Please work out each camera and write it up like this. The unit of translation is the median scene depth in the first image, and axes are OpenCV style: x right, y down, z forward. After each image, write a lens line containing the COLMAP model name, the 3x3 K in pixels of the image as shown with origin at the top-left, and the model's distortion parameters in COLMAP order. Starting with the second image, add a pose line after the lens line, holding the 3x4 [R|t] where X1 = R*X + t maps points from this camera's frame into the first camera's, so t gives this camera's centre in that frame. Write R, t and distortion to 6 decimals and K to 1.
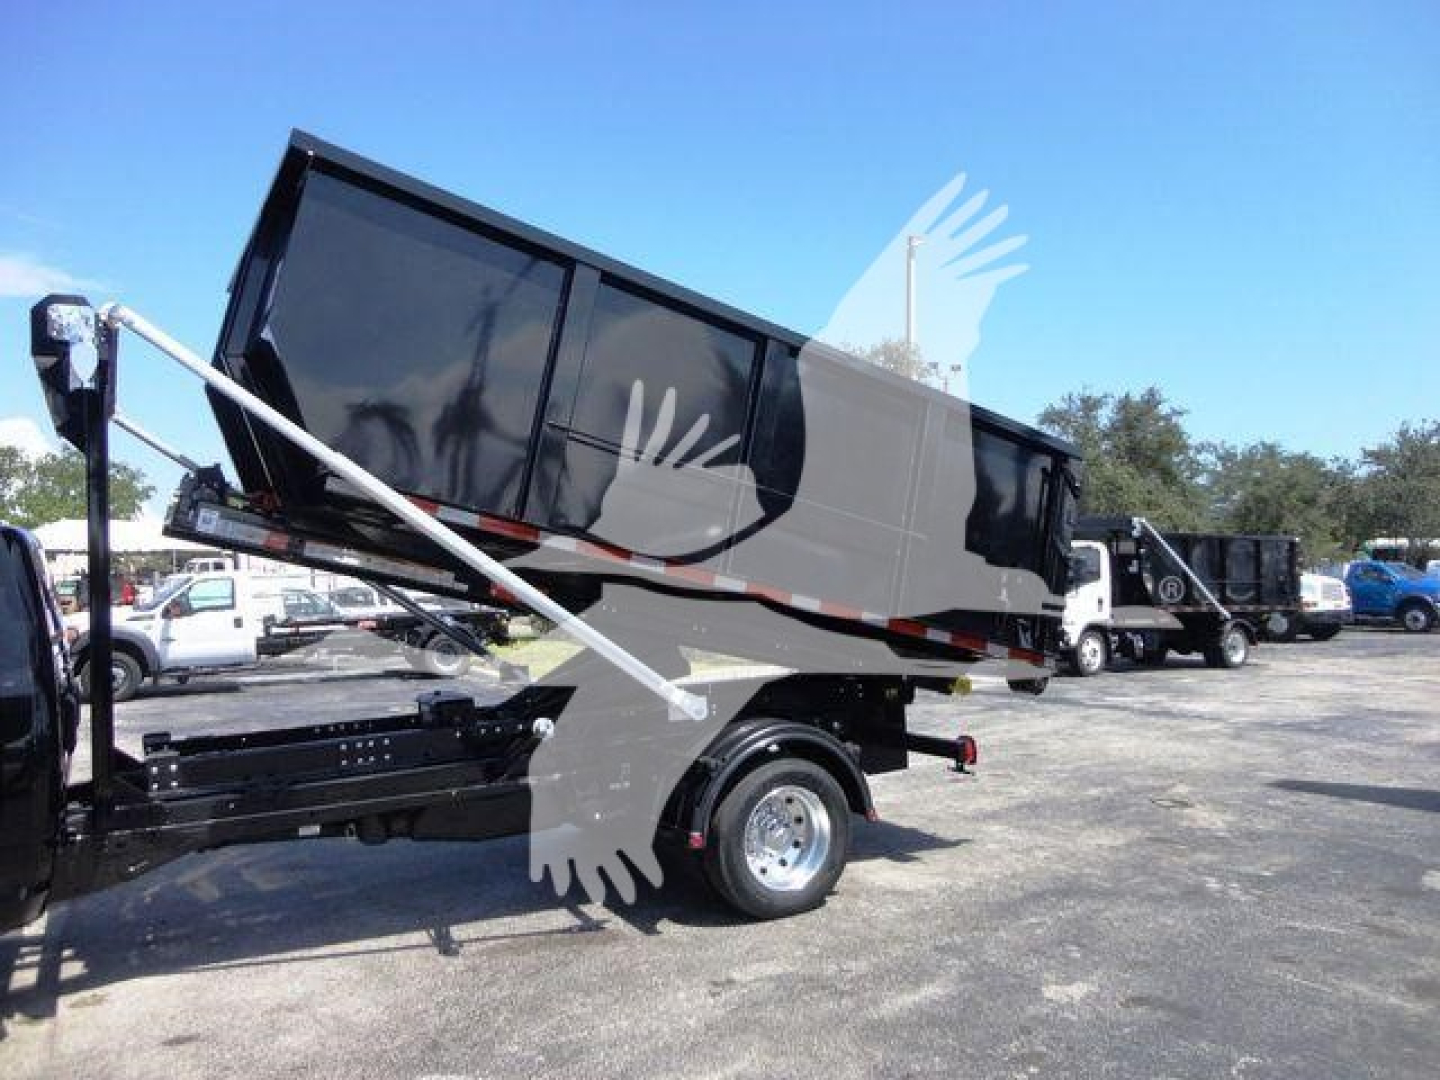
lens RADIAL K [[1037.4, 0, 722.4], [0, 1037.4, 564.2], [0, 0, 1]] dist [-0.006445, 0.002081]
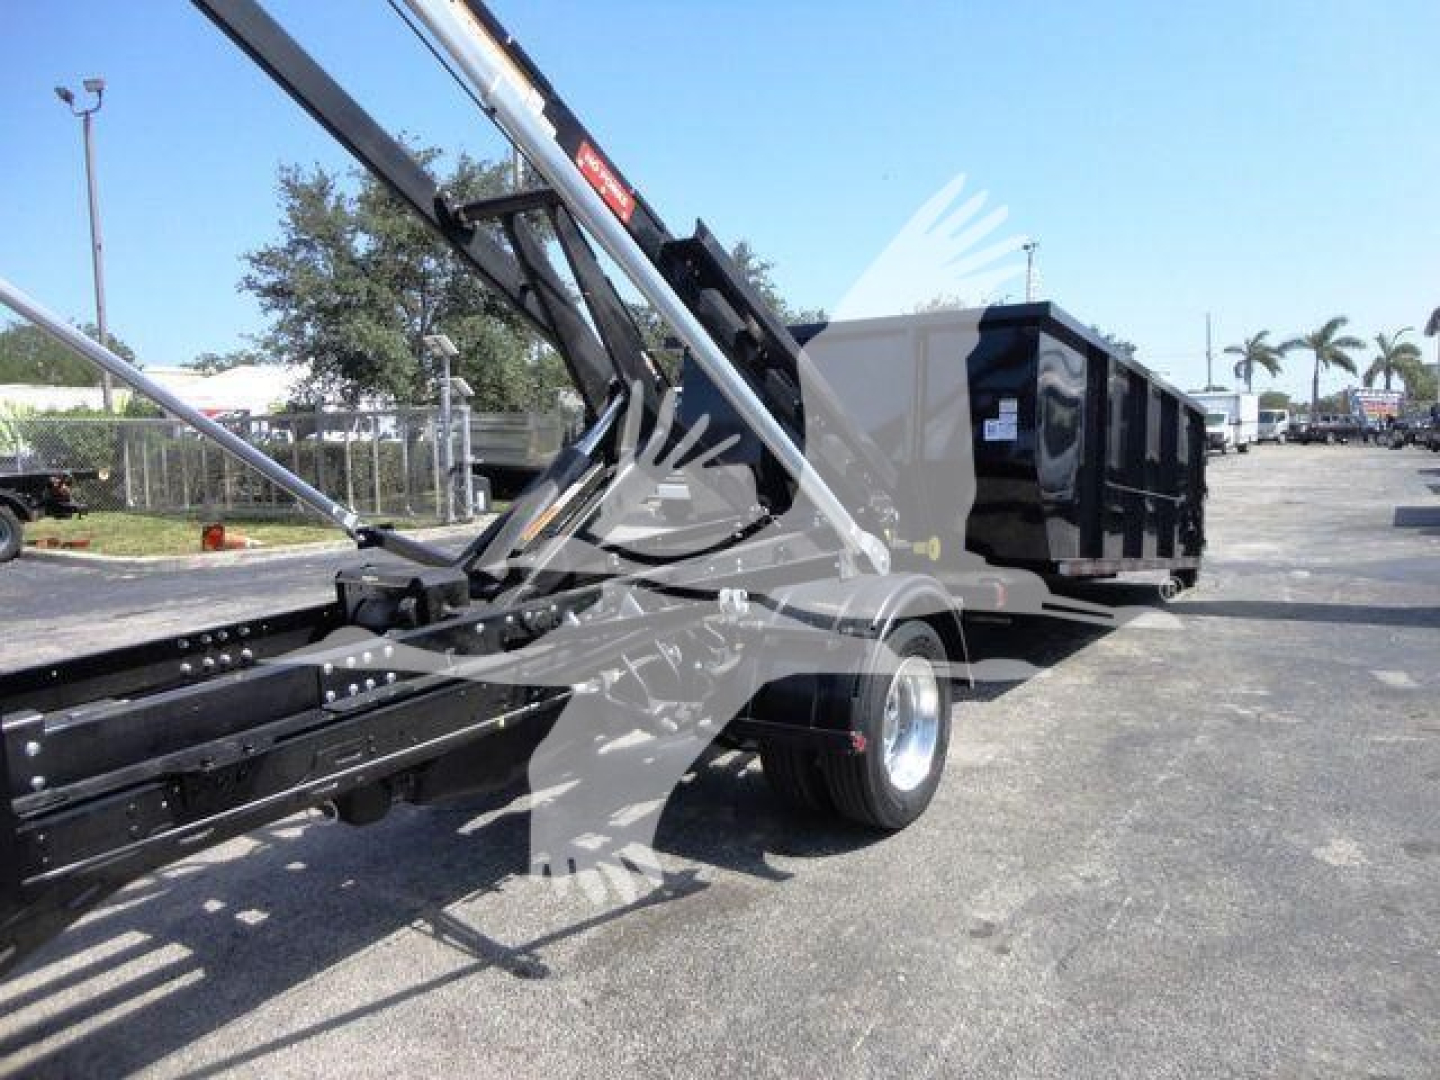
lens RADIAL K [[1036.3, 0, 717.3], [0, 1036.3, 539.7], [0, 0, 1]] dist [-0.010214, 0.001431]
pose [[0.900408, -0.054803, 0.431581, -0.394635], [0.006617, 0.993644, 0.112372, 0.043868], [-0.434996, -0.098325, 0.895048, 0.394900]]
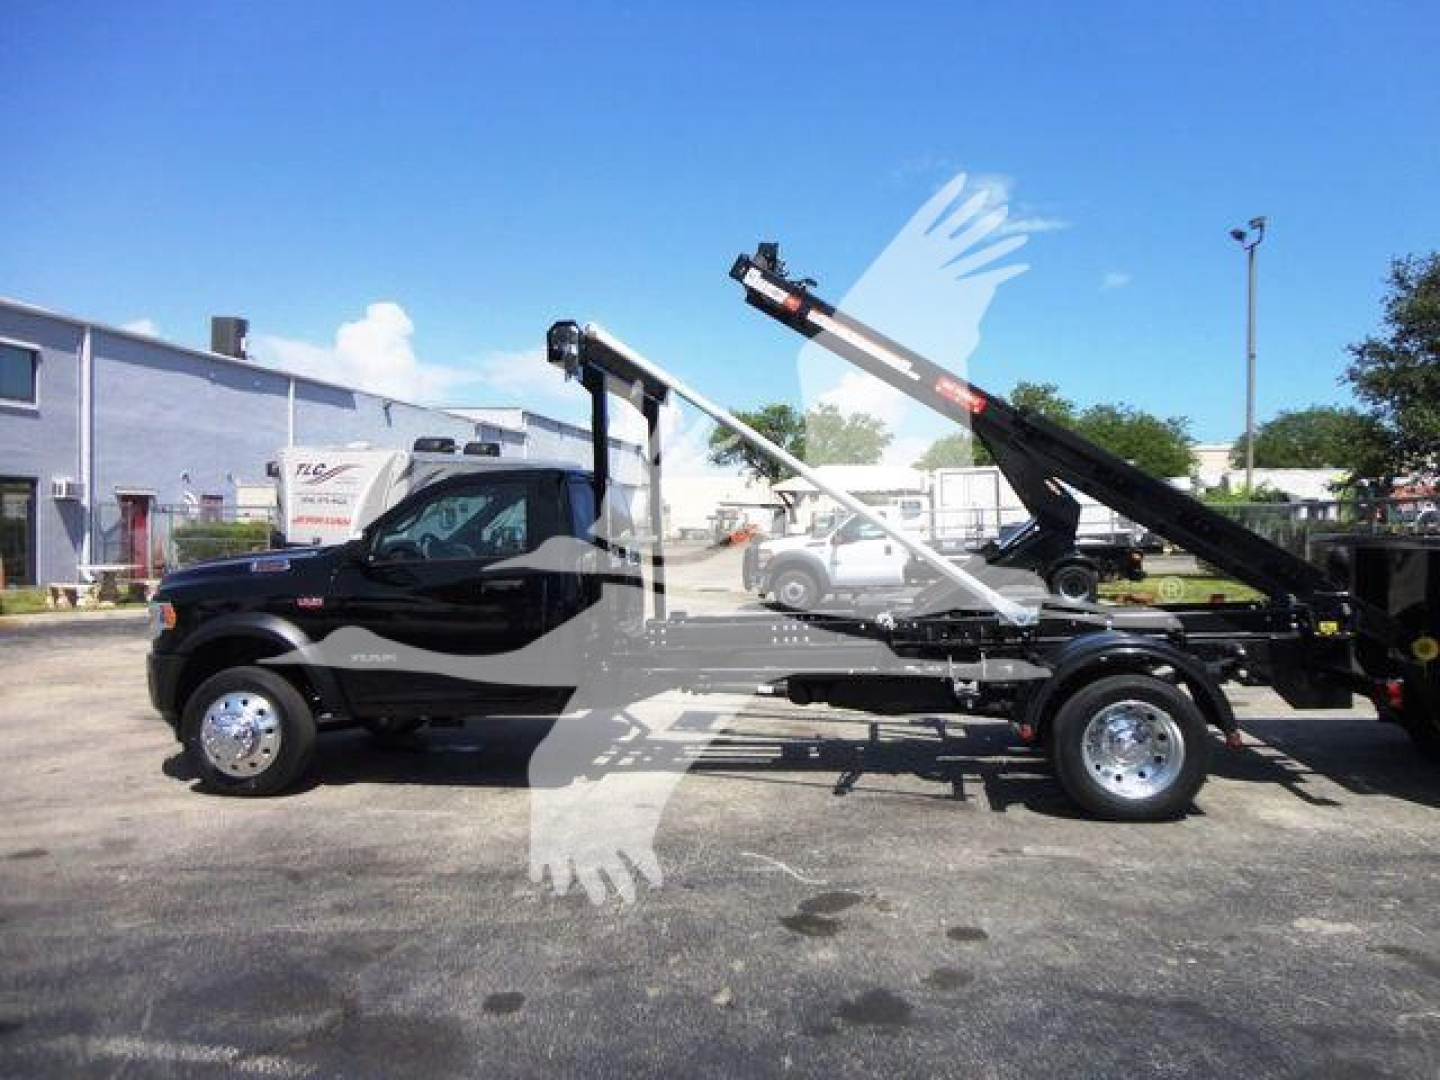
lens RADIAL K [[1034.7, 0, 751.4], [0, 1034.7, 582.3], [0, 0, 1]] dist [-0.000024, 0.002907]
pose [[0.798072, 0.047991, -0.600649, 0.386304], [-0.002098, 0.997039, 0.076874, 0.010432], [0.602559, -0.060091, 0.795809, -0.072508]]
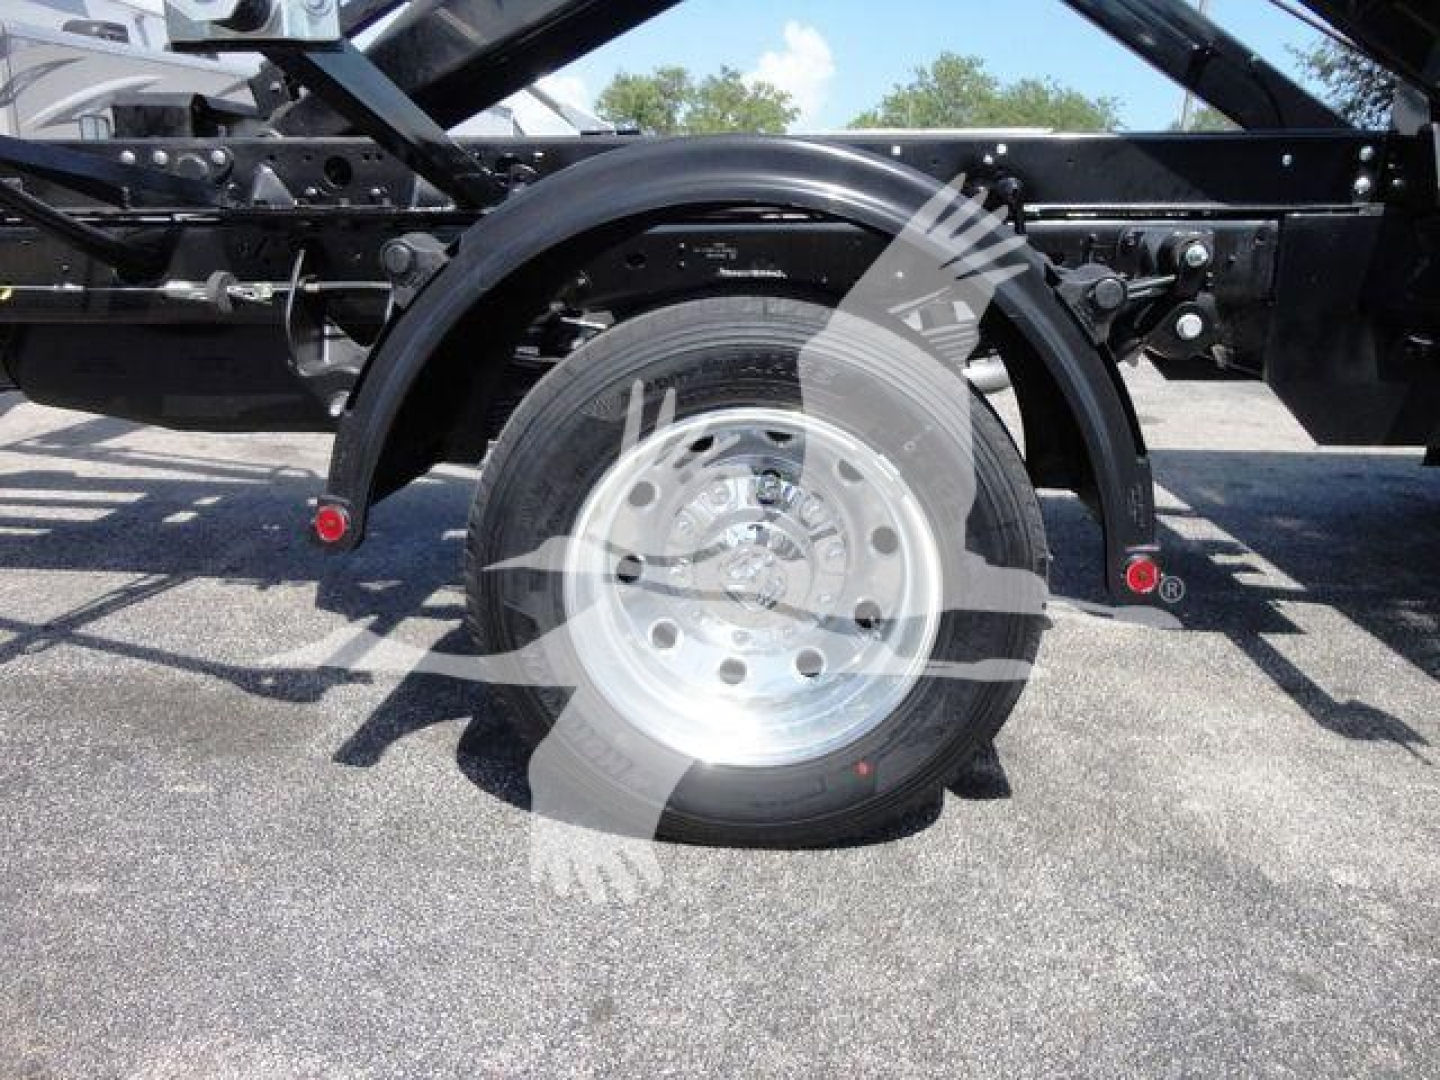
lens RADIAL K [[1037.4, 0, 722.4], [0, 1037.4, 564.2], [0, 0, 1]] dist [-0.006445, 0.002081]
pose [[0.831901, 0.215061, -0.511556, 0.204119], [-0.035830, 0.940742, 0.337226, 0.159279], [0.553766, -0.262210, 0.790310, 0.767191]]
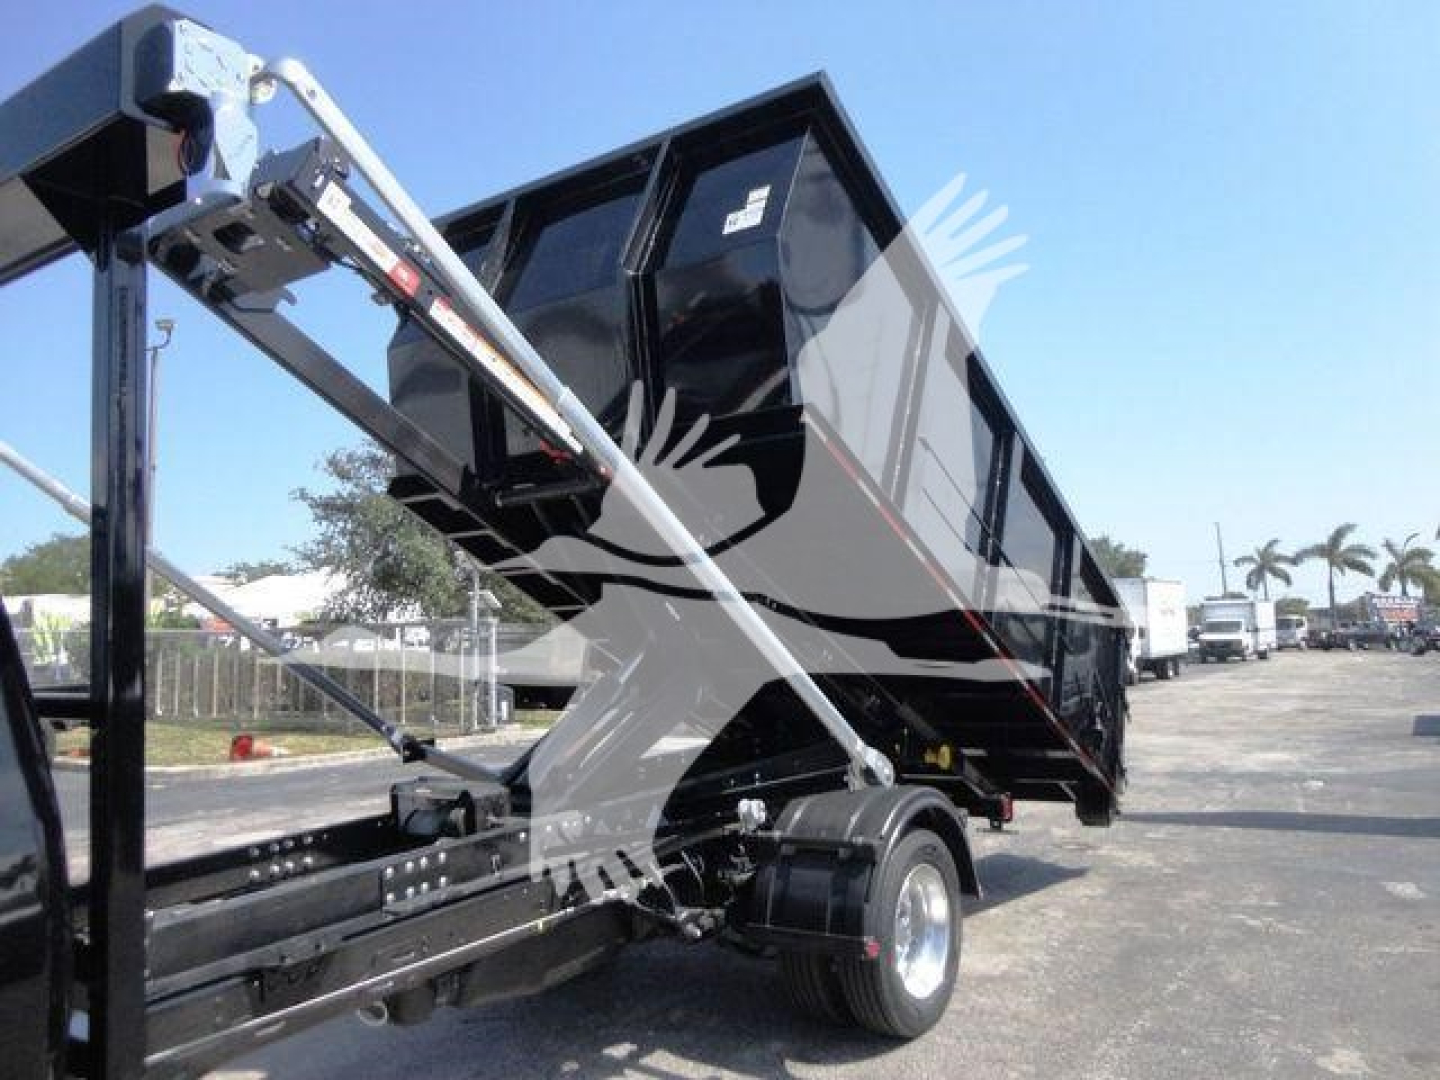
lens RADIAL K [[1037.4, 0, 722.4], [0, 1037.4, 564.2], [0, 0, 1]] dist [-0.006445, 0.002081]
pose [[0.906256, 0.018788, 0.422313, -0.429656], [0.008502, 0.998000, -0.062643, 0.030318], [-0.422645, 0.060361, 0.904283, 0.324221]]
